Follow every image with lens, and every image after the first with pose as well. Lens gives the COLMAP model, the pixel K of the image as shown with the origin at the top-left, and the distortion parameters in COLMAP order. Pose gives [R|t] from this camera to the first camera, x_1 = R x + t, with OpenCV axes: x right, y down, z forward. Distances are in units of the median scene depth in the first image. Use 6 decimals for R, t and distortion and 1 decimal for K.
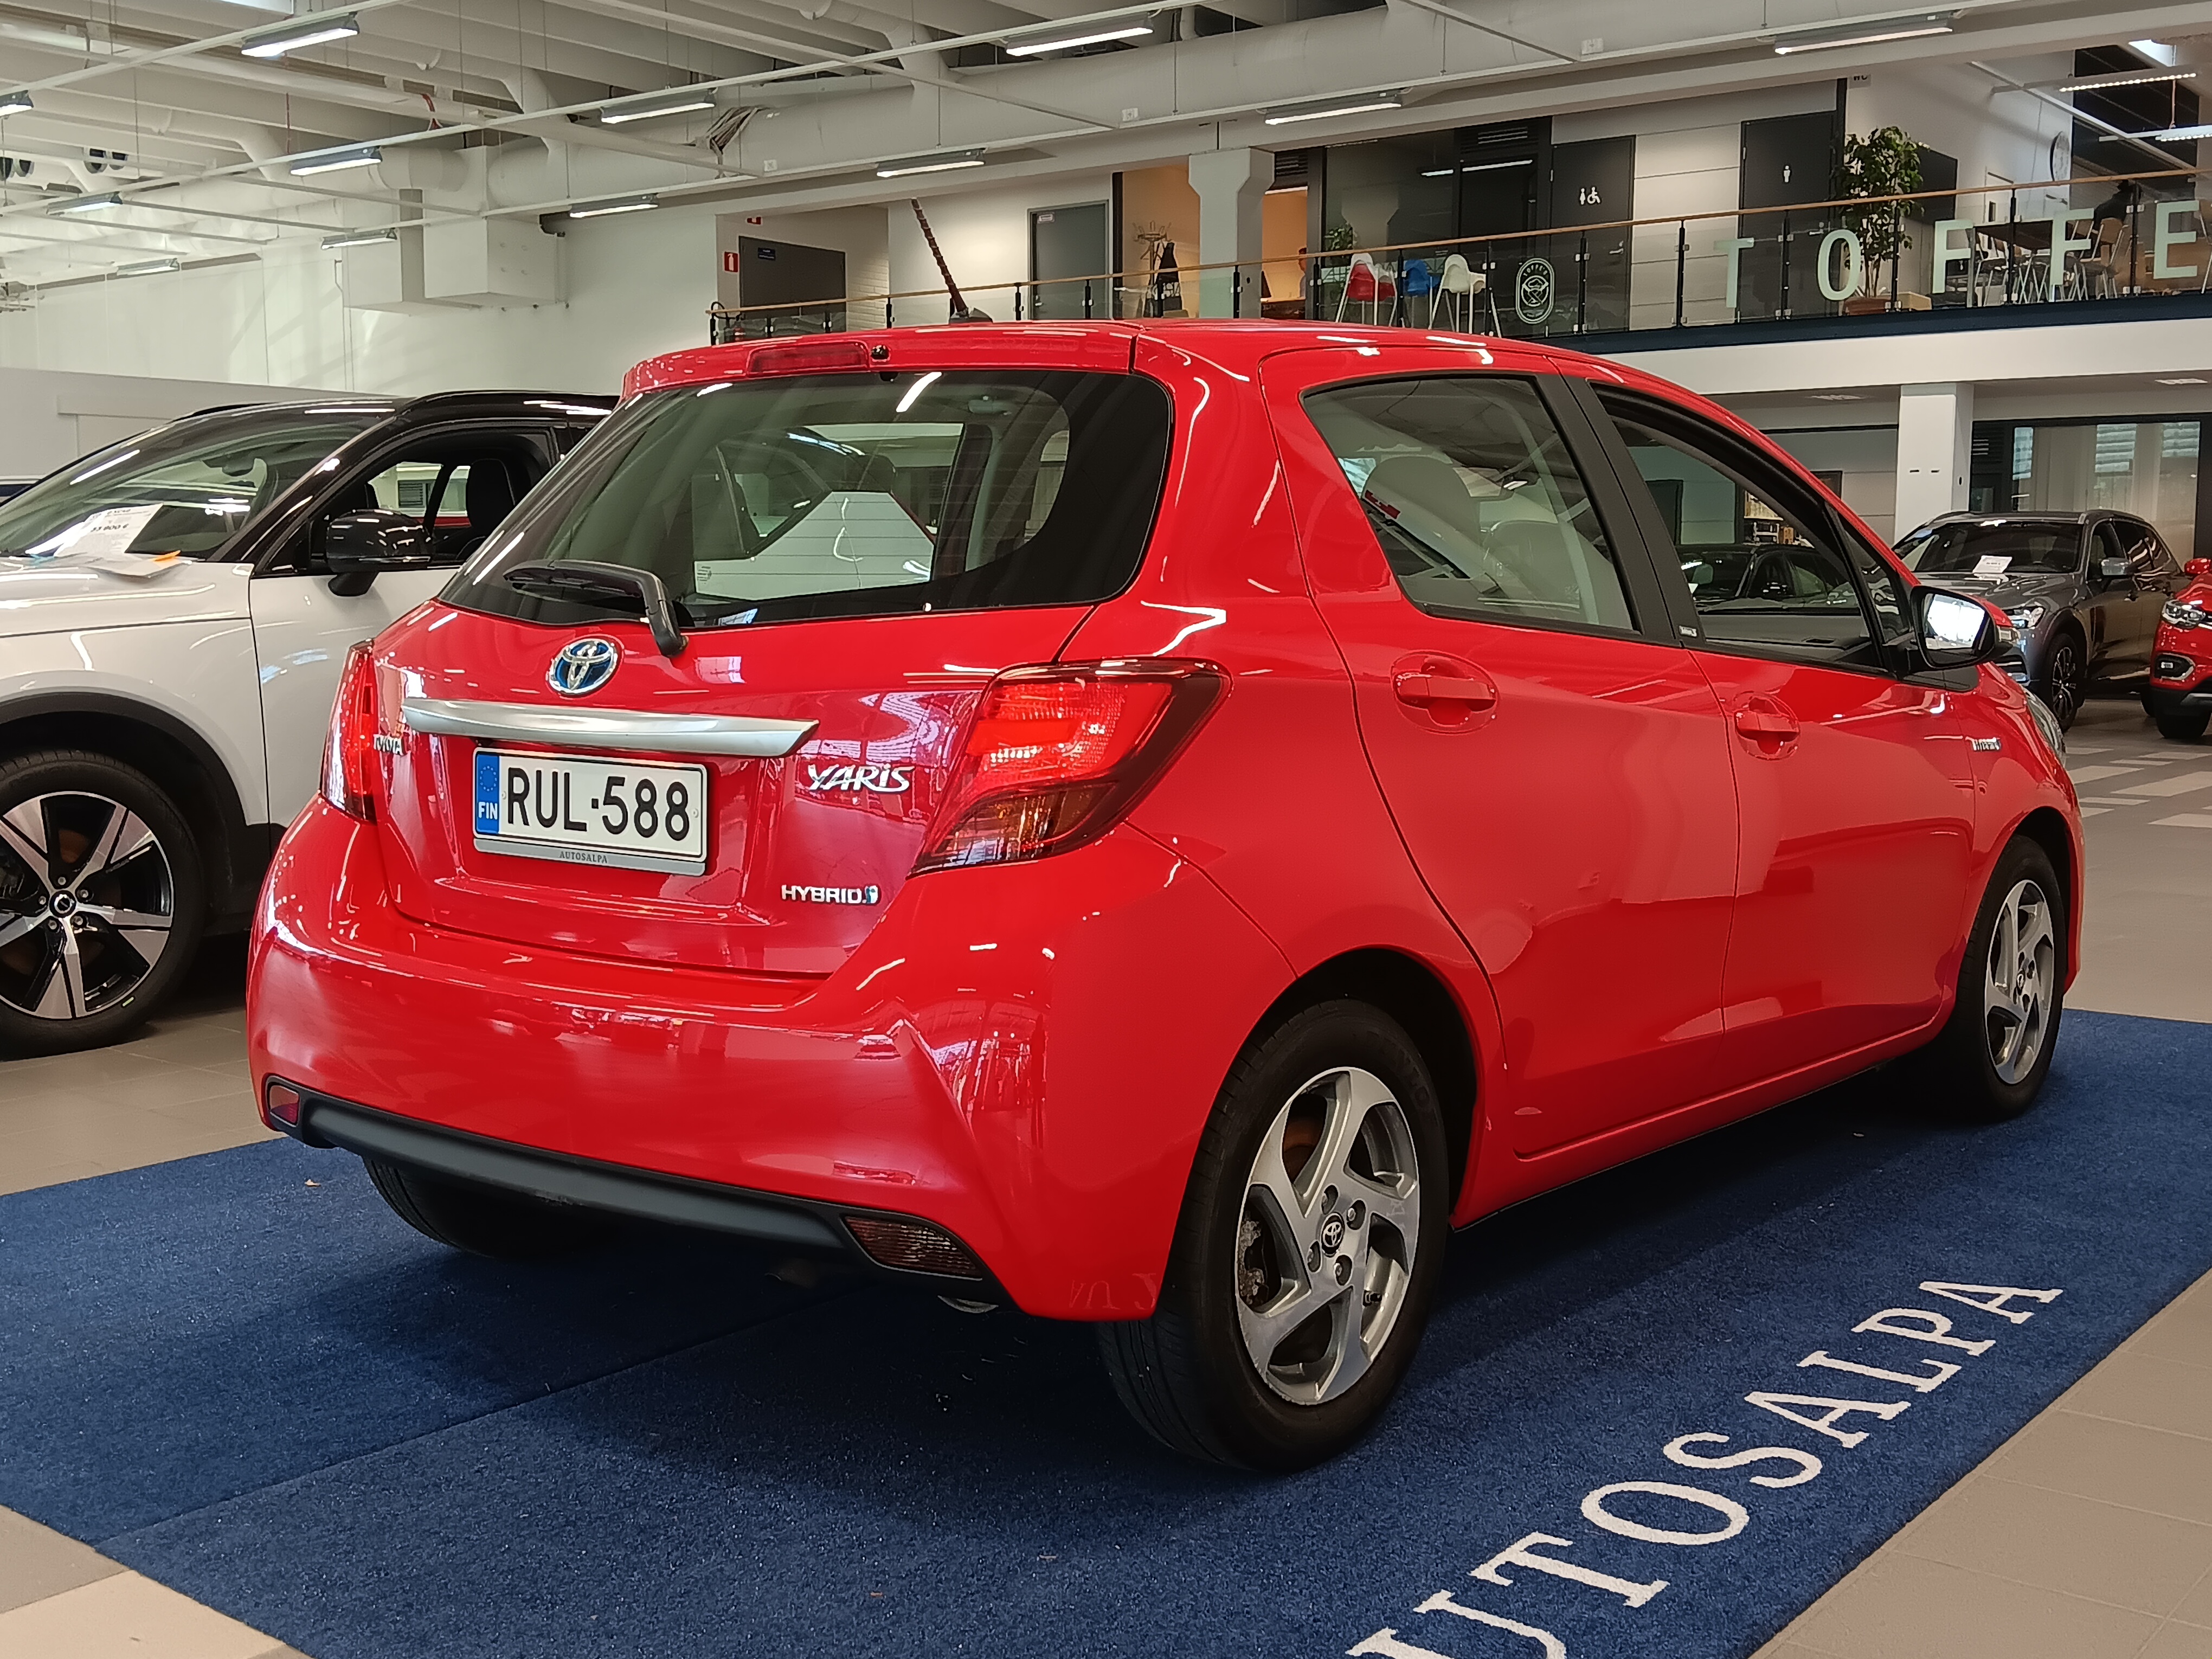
lens RADIAL K [[2406.2, 0, 1106.0], [0, 2406.2, 829.5], [0, 0, 1]] dist [0.129302, -0.338406]
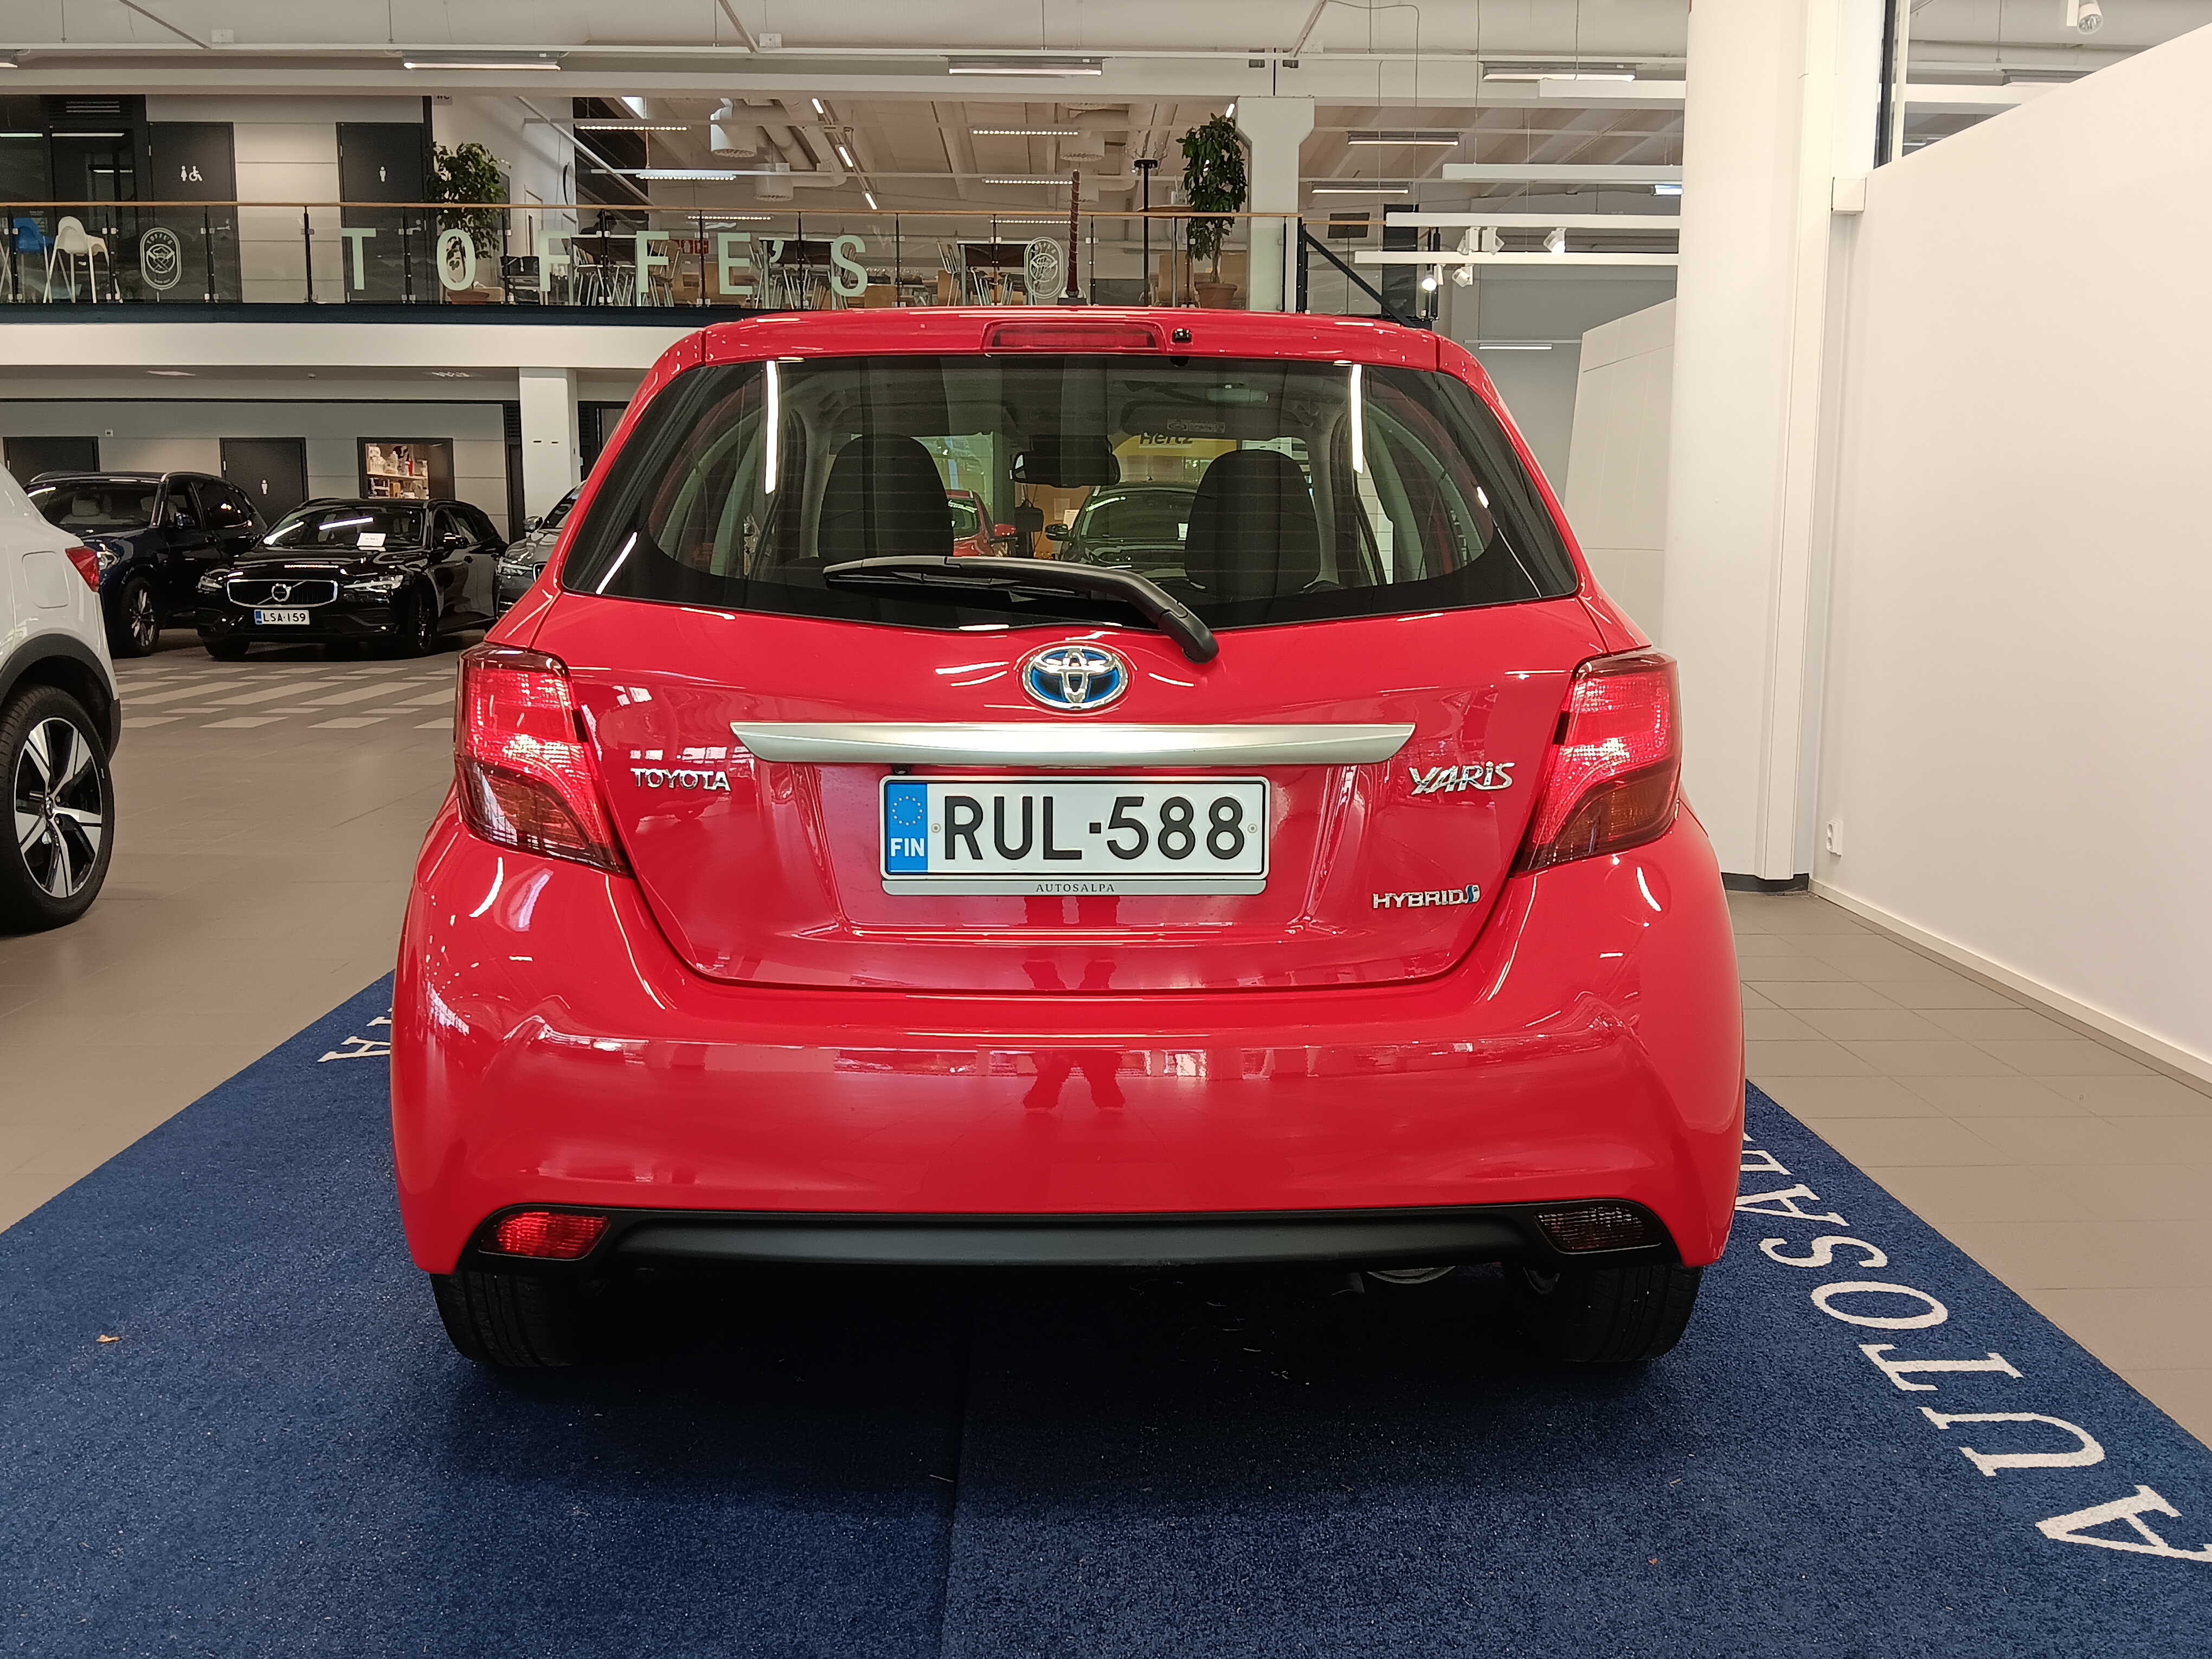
lens RADIAL K [[2004.5, 0, 1106.0], [0, 2004.5, 829.5], [0, 0, 1]] dist [0.066319, -0.153766]
pose [[0.769172, -0.094045, 0.632083, -0.655609], [0.064714, 0.995490, 0.069365, -0.059503], [-0.635756, -0.012449, 0.771790, 0.403531]]
